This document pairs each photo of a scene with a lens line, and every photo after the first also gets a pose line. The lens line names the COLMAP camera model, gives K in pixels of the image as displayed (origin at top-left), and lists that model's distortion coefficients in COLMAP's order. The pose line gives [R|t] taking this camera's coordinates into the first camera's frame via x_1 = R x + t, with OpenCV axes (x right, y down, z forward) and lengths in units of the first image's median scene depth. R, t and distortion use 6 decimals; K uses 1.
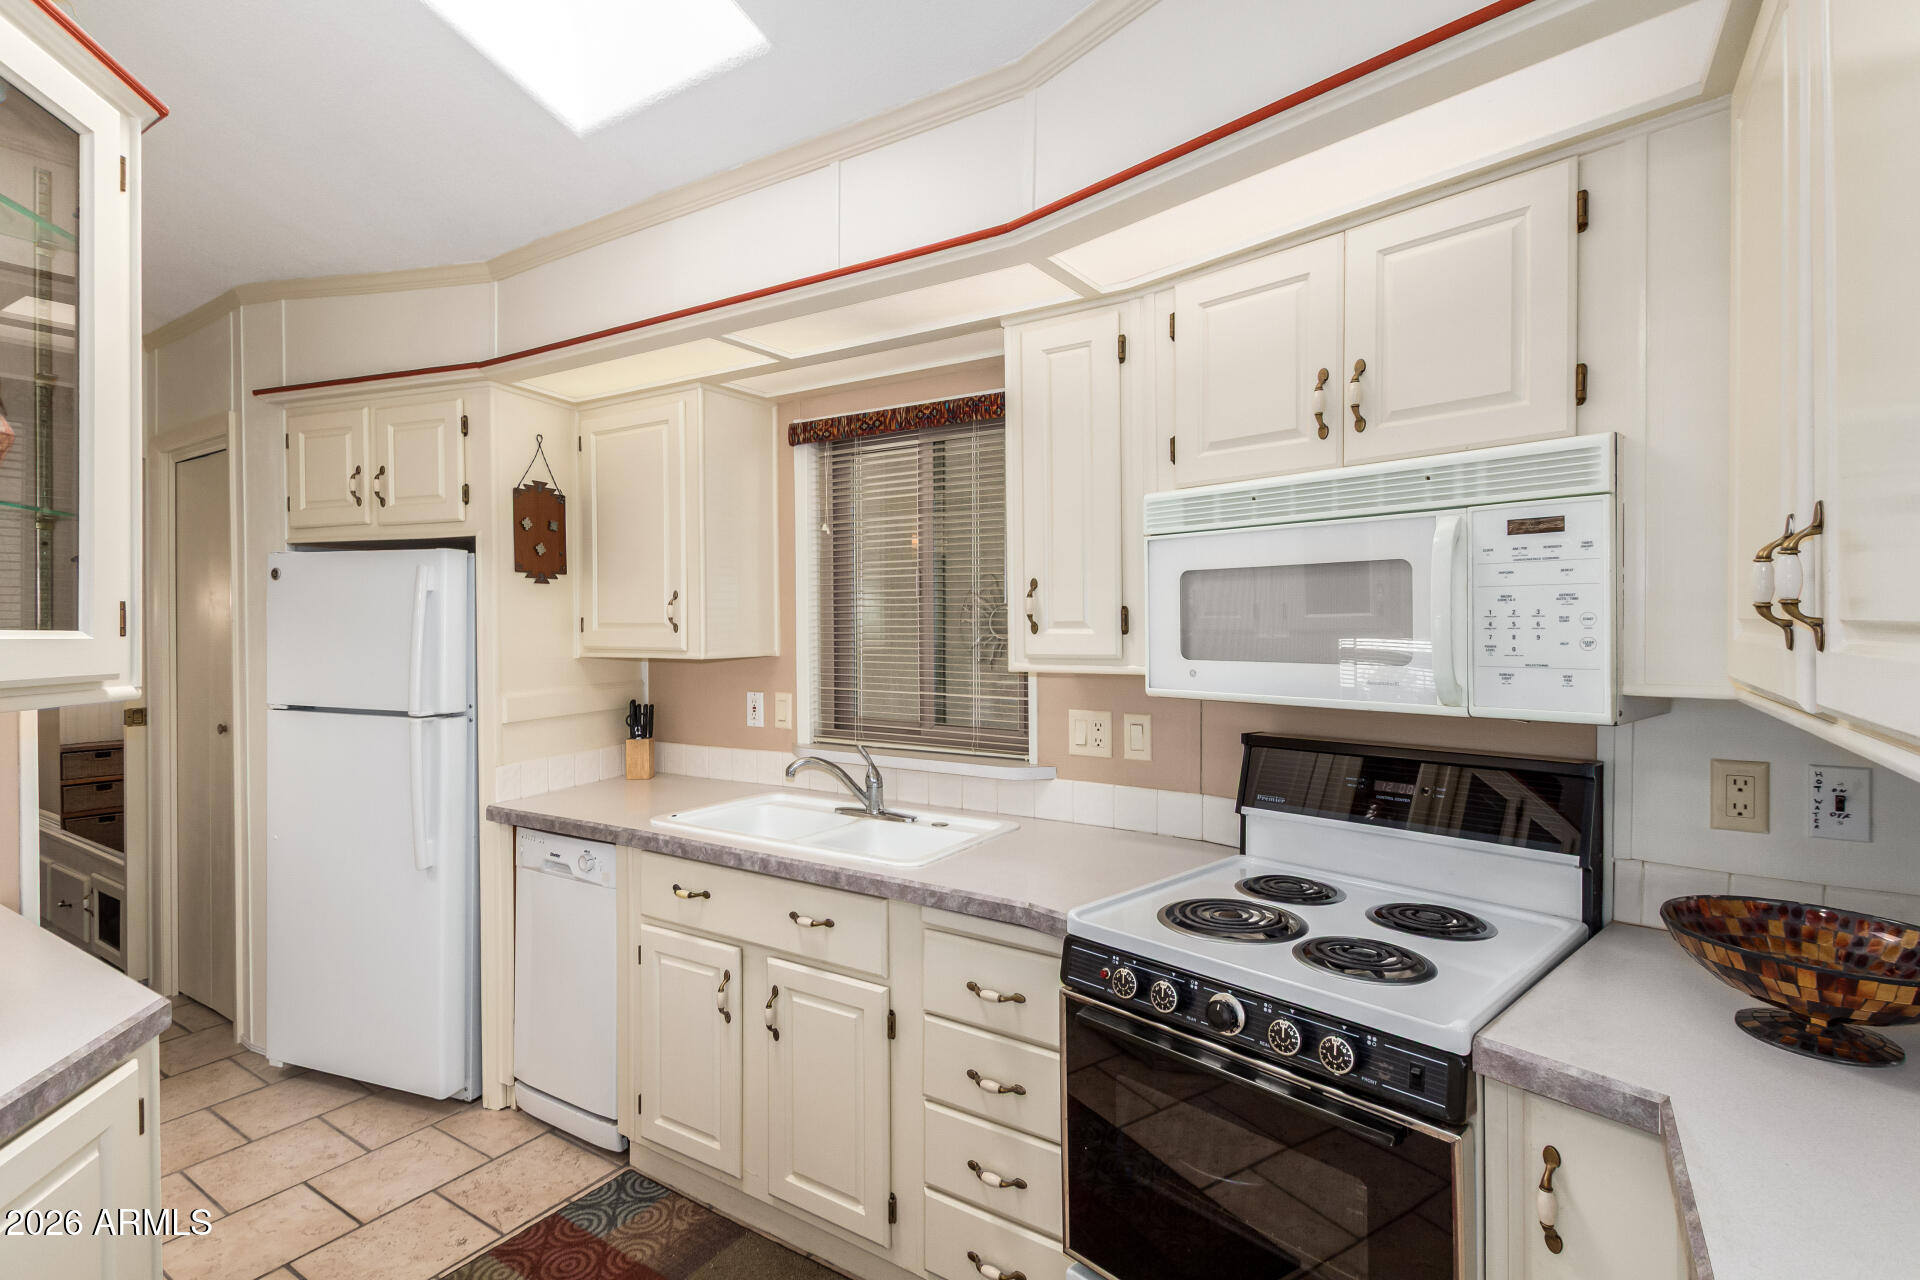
lens RADIAL K [[845.8, 0, 932.9], [0, 845.8, 638.3], [0, 0, 1]] dist [0.000081, -0.000155]
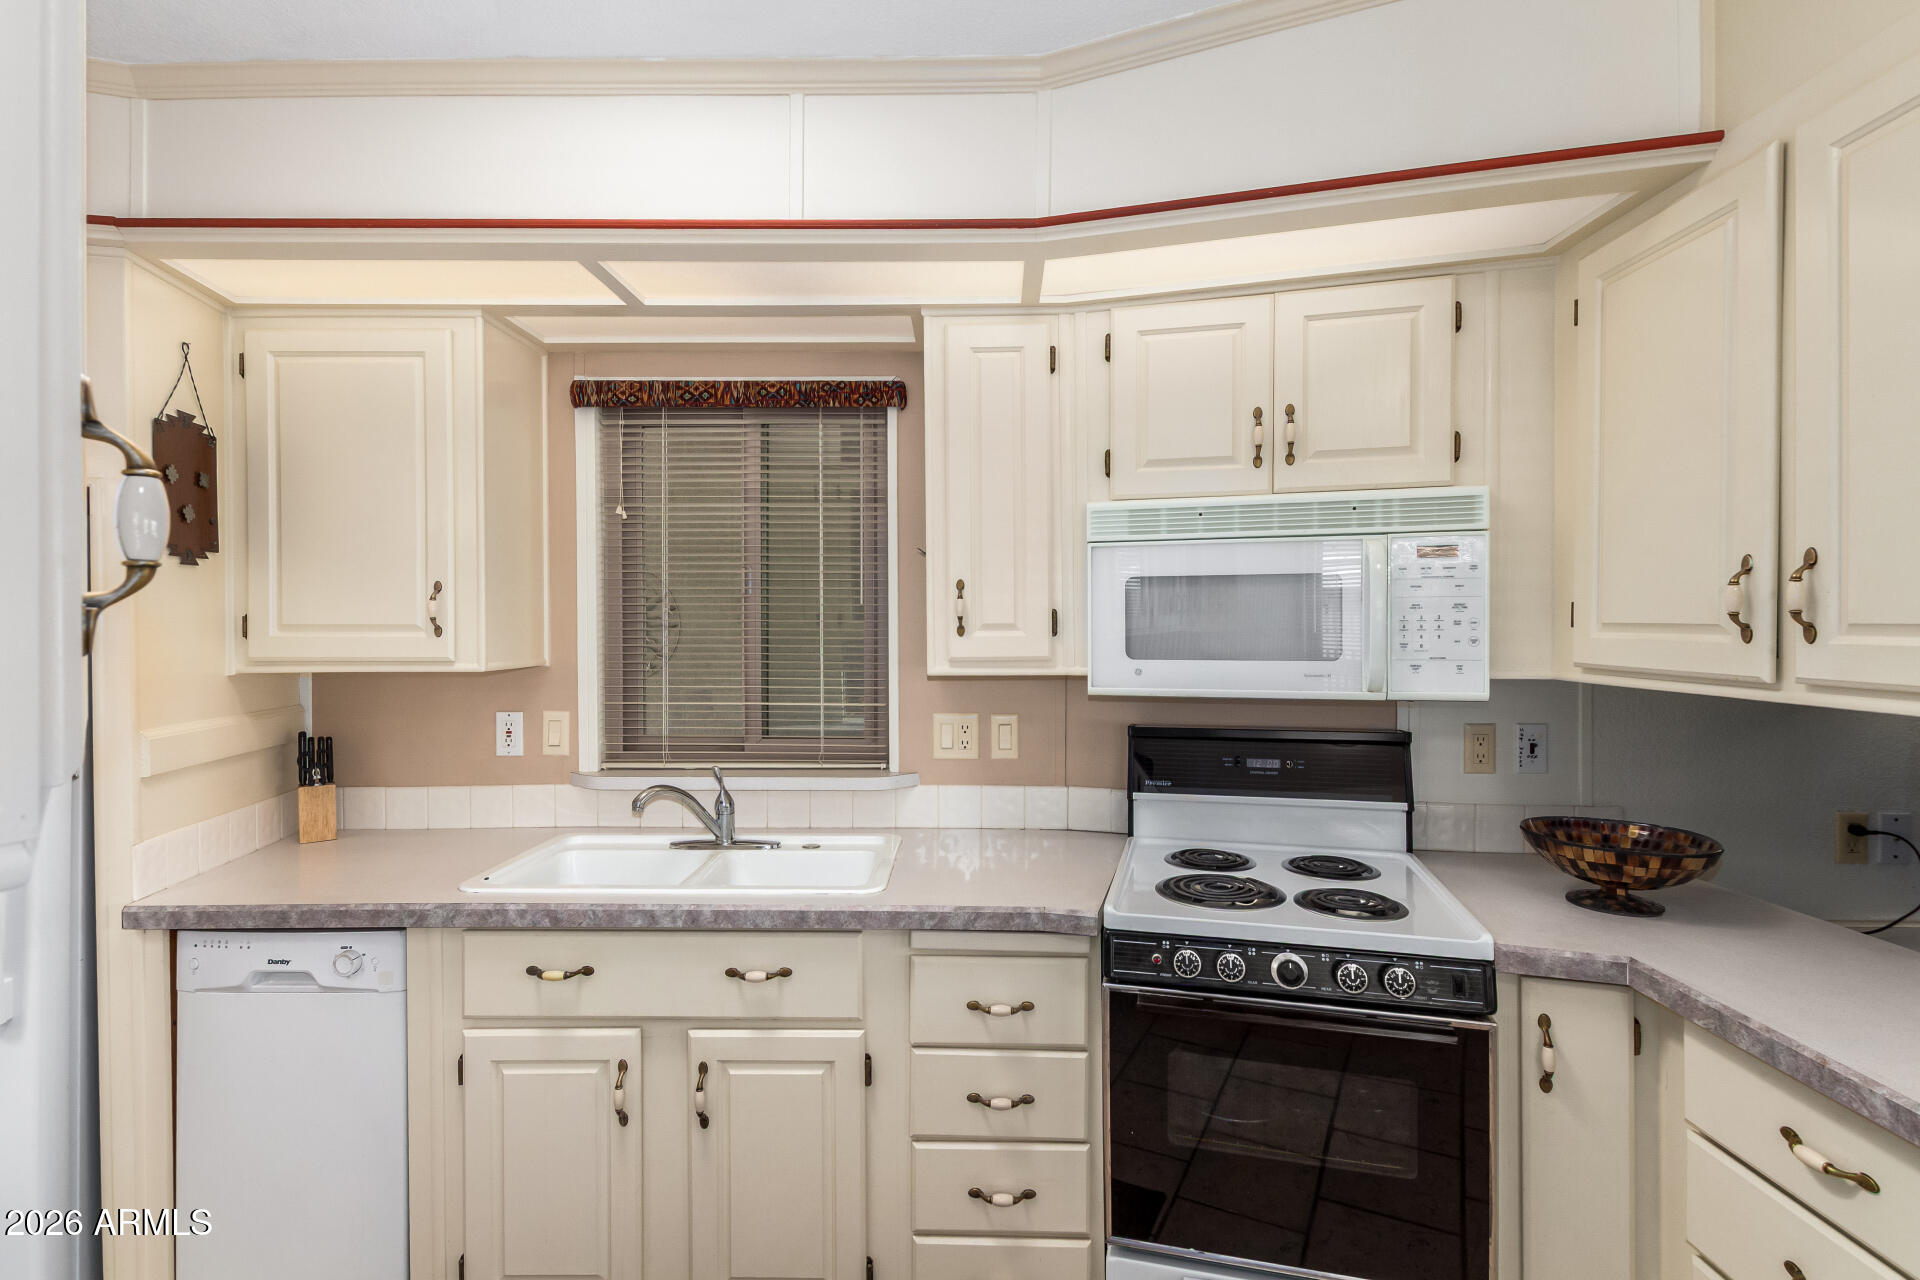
lens RADIAL K [[863.2, 0, 960.0], [0, 863.2, 640.0], [0, 0, 1]] dist [0.000806, -0.000101]
pose [[0.865306, -0.006480, 0.501202, -0.361617], [0.007495, 0.999972, -0.000012, -0.001001], [-0.501188, 0.003767, 0.865330, 0.130306]]
